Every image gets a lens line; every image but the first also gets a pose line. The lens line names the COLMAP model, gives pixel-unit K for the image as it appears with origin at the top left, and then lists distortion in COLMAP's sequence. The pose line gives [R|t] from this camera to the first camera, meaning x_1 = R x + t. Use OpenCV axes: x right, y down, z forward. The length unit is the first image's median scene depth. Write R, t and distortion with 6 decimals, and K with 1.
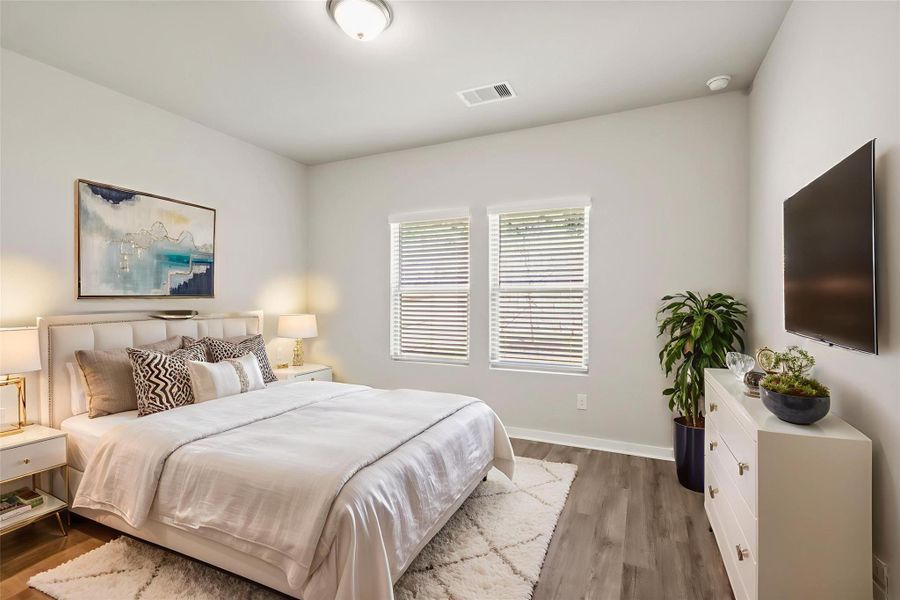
lens RADIAL K [[413.3, 0, 454.0], [0, 413.3, 297.6], [0, 0, 1]] dist [0.004774, 0.000057]
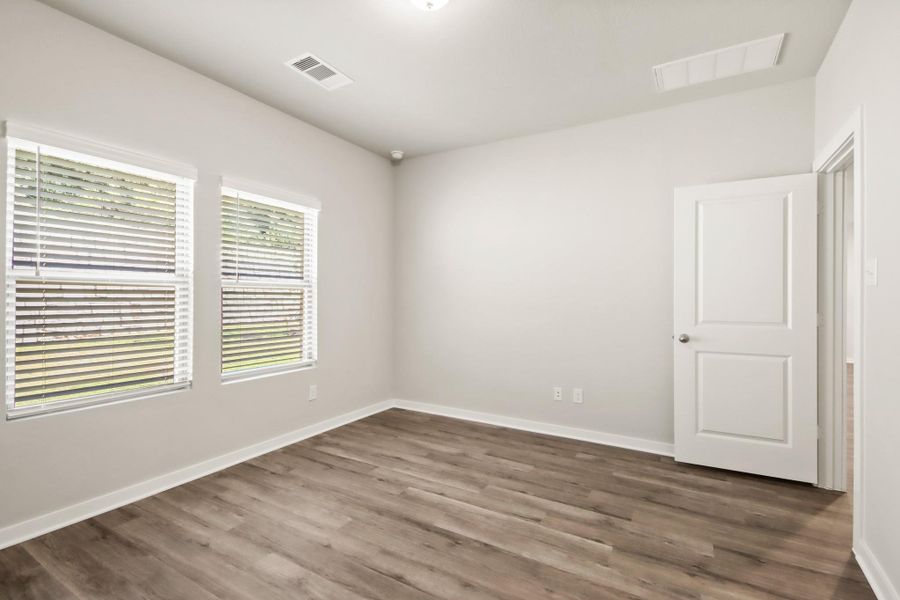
lens RADIAL K [[413.3, 0, 454.0], [0, 413.3, 297.6], [0, 0, 1]] dist [0.004774, 0.000057]
pose [[0.083923, -0.009418, 0.996428, -0.823315], [-0.017592, 0.999785, 0.010932, -0.013548], [-0.996317, -0.018447, 0.083740, 0.631946]]
